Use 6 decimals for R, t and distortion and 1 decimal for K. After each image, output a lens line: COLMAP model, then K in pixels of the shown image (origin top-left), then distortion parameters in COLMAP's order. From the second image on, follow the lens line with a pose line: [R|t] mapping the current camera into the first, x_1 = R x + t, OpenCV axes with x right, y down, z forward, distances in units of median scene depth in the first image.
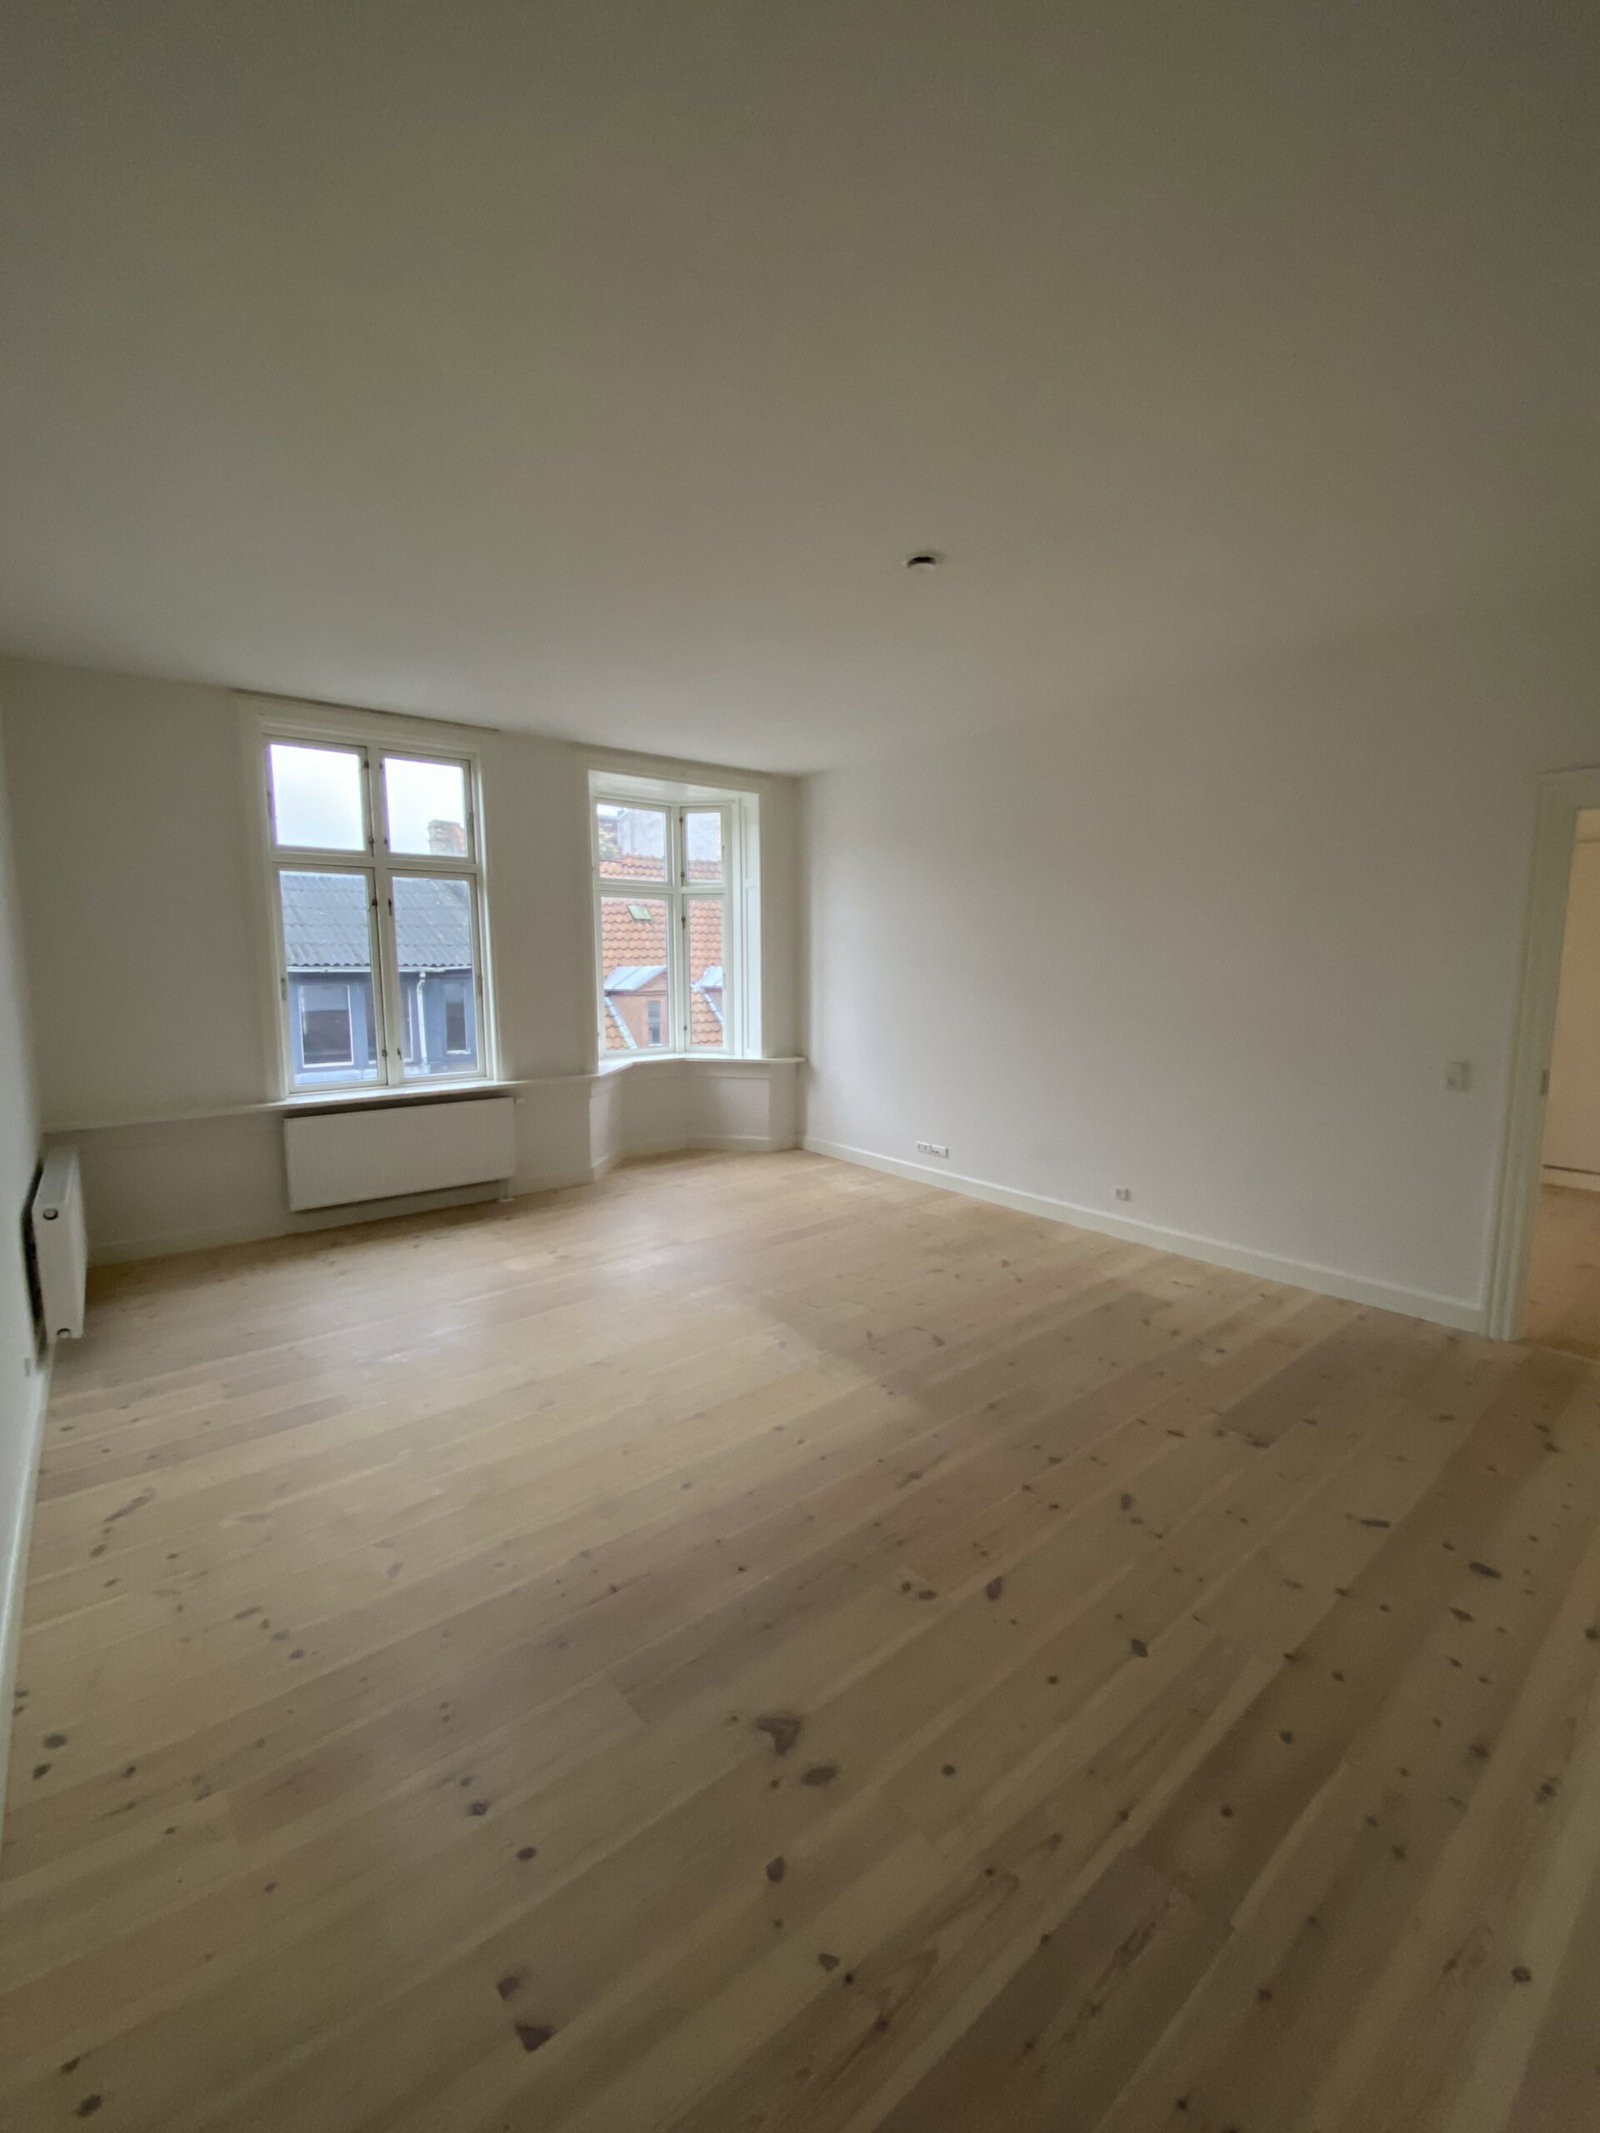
lens RADIAL K [[858.2, 0, 800.0], [0, 858.2, 1066.5], [0, 0, 1]] dist [0.055856, -0.039290]
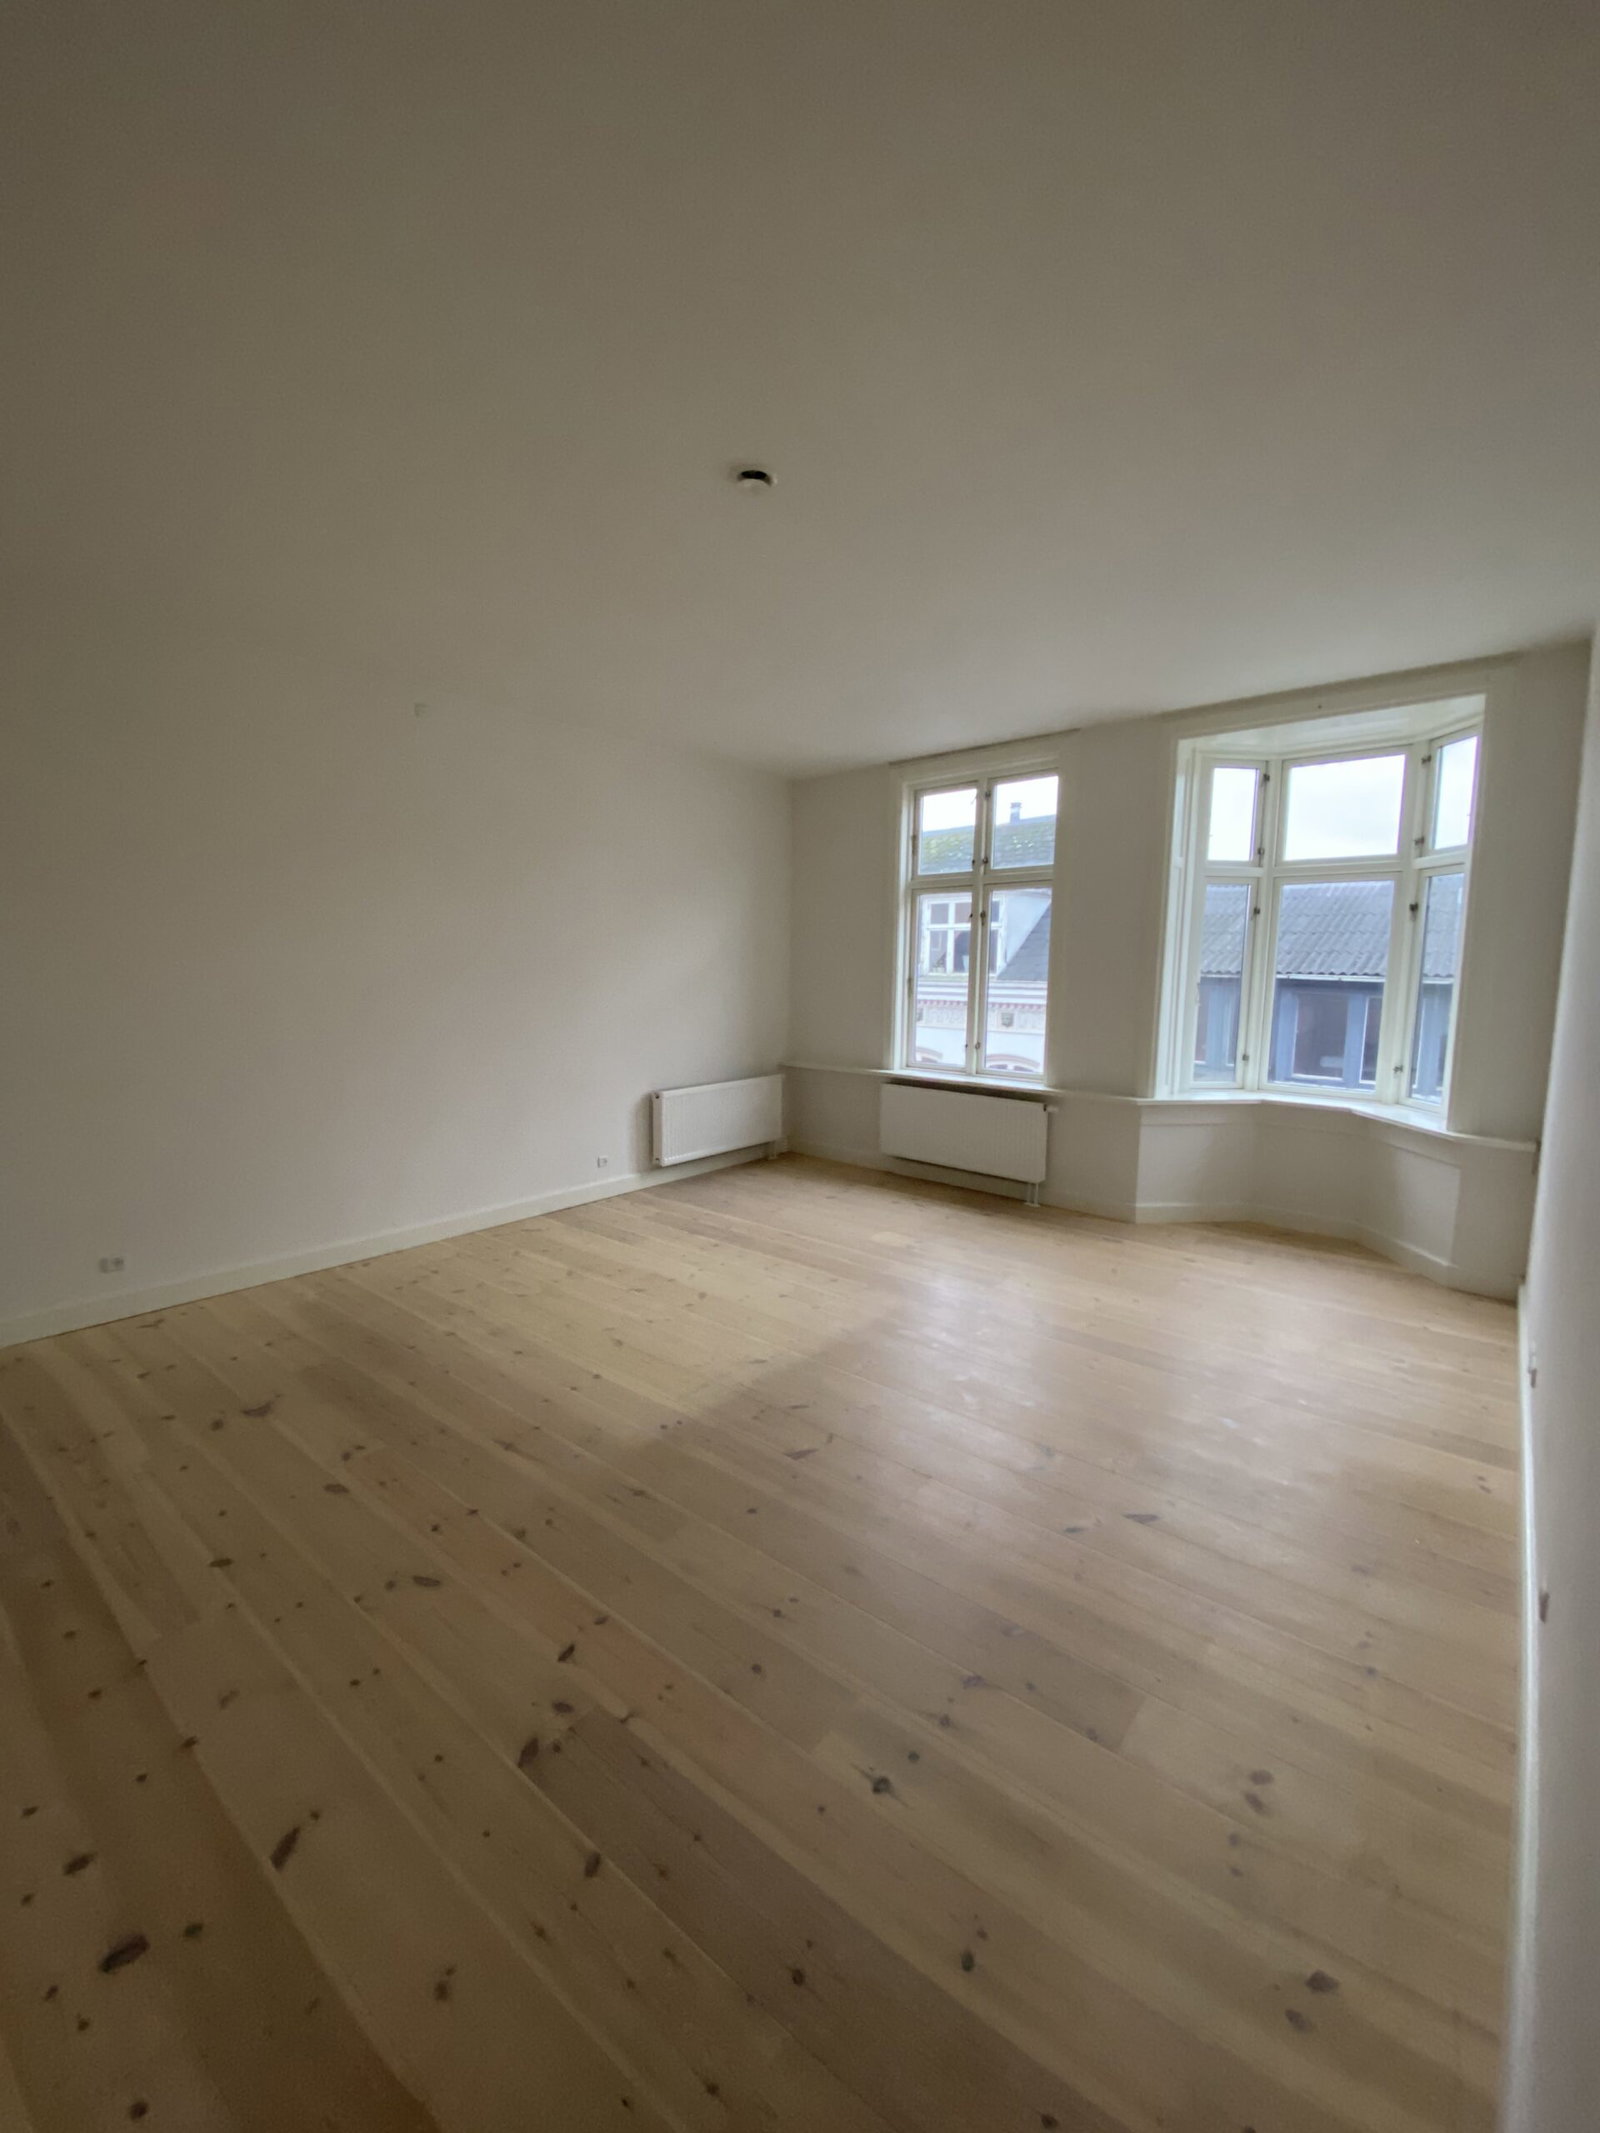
lens RADIAL K [[860.6, 0, 799.6], [0, 860.6, 1063.0], [0, 0, 1]] dist [0.026467, -0.021317]
pose [[0.197710, 0.118308, -0.973095, 0.604335], [-0.133560, 0.986684, 0.092824, -0.068630], [0.971119, 0.111614, 0.210879, 0.552484]]
